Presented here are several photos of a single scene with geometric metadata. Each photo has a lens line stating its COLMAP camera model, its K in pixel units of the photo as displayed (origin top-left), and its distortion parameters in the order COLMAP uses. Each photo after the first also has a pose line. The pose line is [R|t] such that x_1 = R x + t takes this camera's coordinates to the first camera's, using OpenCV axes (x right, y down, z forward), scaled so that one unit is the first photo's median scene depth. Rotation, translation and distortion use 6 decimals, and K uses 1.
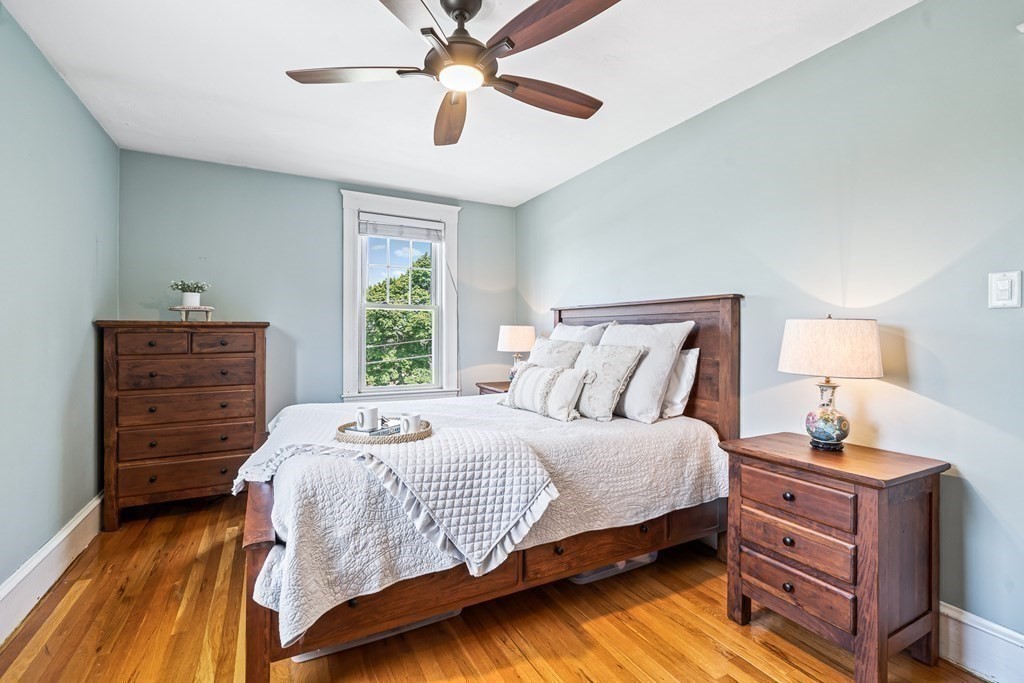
lens RADIAL K [[454.2, 0, 512.2], [0, 454.2, 338.6], [0, 0, 1]] dist [-0.000435, 0.001267]
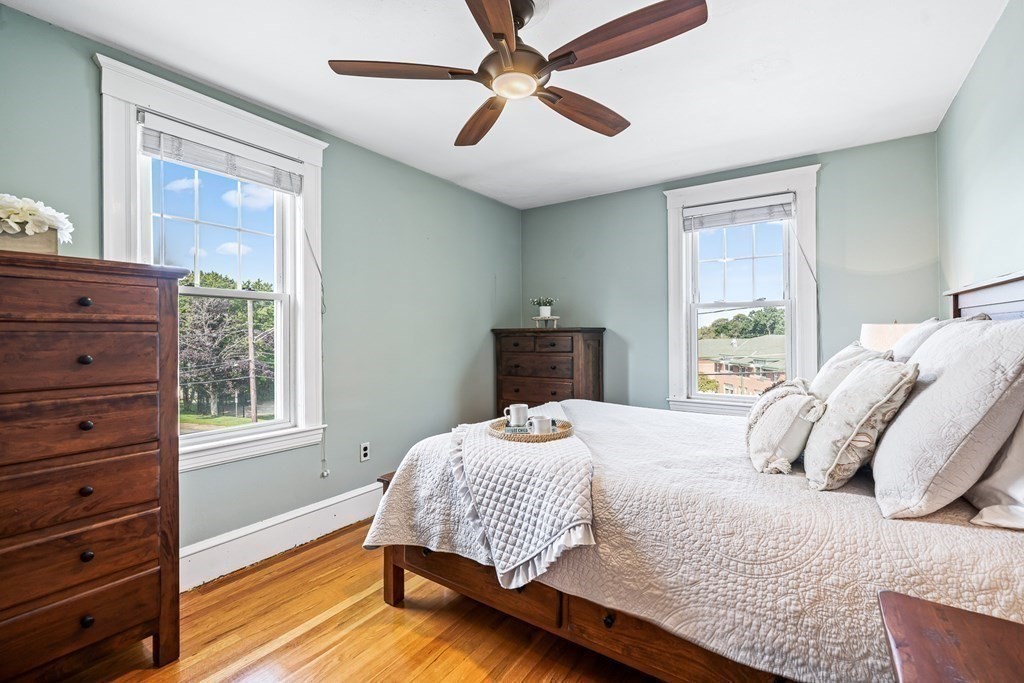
lens RADIAL K [[454.2, 0, 511.3], [0, 454.2, 337.1], [0, 0, 1]] dist [-0.000435, 0.001267]
pose [[0.460311, 0.001196, -0.887757, 0.720068], [-0.000635, 0.999999, 0.001018, -0.019984], [0.887758, 0.000095, 0.460311, 0.497550]]
